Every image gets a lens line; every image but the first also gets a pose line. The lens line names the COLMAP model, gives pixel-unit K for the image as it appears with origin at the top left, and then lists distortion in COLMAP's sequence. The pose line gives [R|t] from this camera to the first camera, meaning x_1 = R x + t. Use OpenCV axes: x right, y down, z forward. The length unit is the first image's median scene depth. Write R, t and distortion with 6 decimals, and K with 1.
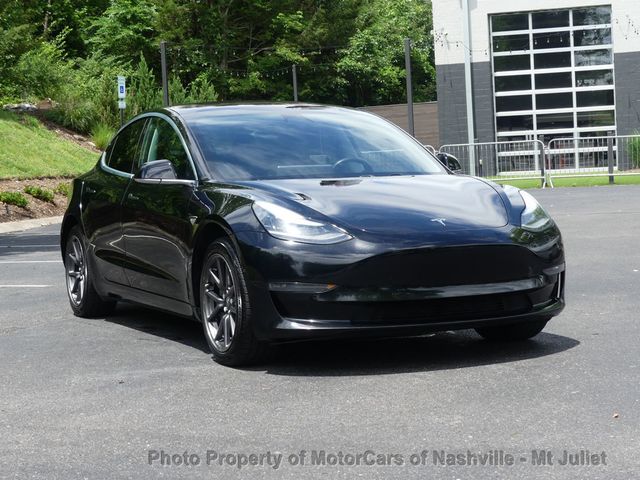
lens RADIAL K [[1324.0, 0, 320.0], [0, 1324.0, 240.0], [0, 0, 1]] dist [0.089946, -0.238805]
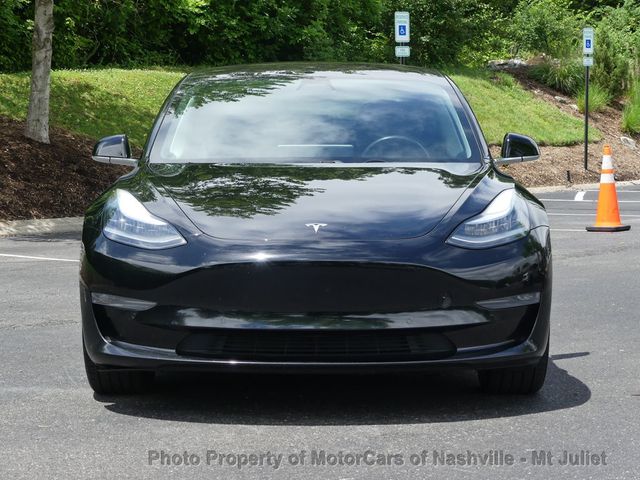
lens RADIAL K [[1521.3, 0, 320.0], [0, 1521.3, 240.0], [0, 0, 1]] dist [-0.107652, 0.197031]
pose [[0.911570, 0.053404, -0.407663, 0.078537], [-0.046630, 0.998559, 0.026544, -0.005129], [0.408493, -0.005187, 0.912747, 0.042459]]
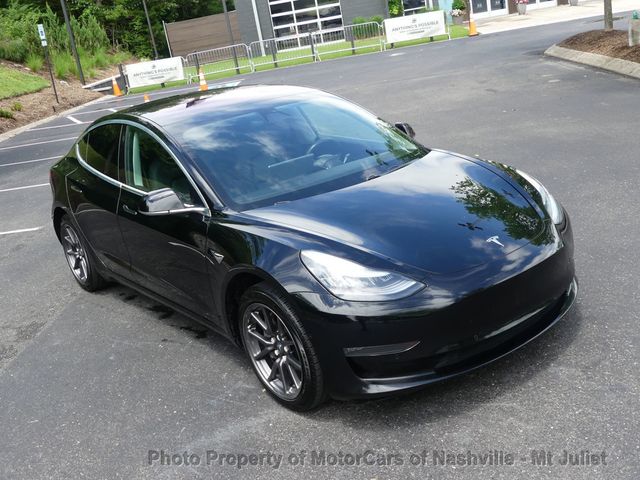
lens RADIAL K [[701.5, 0, 320.0], [0, 701.5, 240.0], [0, 0, 1]] dist [-0.018126, 0.042009]
pose [[0.968142, -0.173170, 0.180867, -0.022535], [0.128482, 0.963520, 0.234778, -0.027093], [-0.214926, -0.204061, 0.955074, 0.098610]]
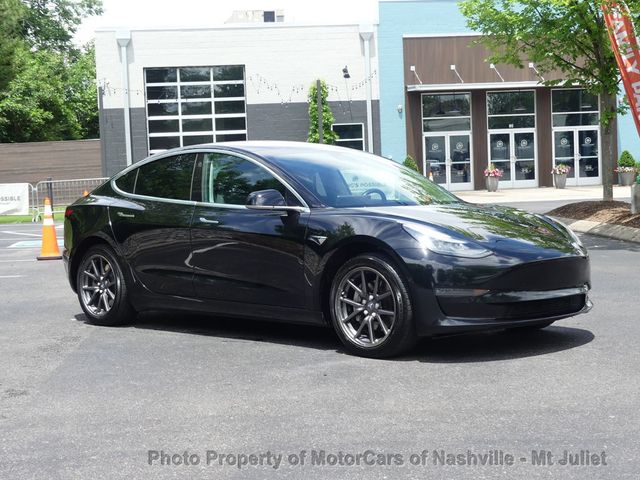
lens RADIAL K [[1119.5, 0, 320.0], [0, 1119.5, 240.0], [0, 0, 1]] dist [0.008903, 0.147296]
pose [[0.938421, -0.007568, 0.345411, -0.088399], [0.013082, 0.999821, -0.013635, -0.000181], [-0.345246, 0.017314, 0.938353, 0.008555]]
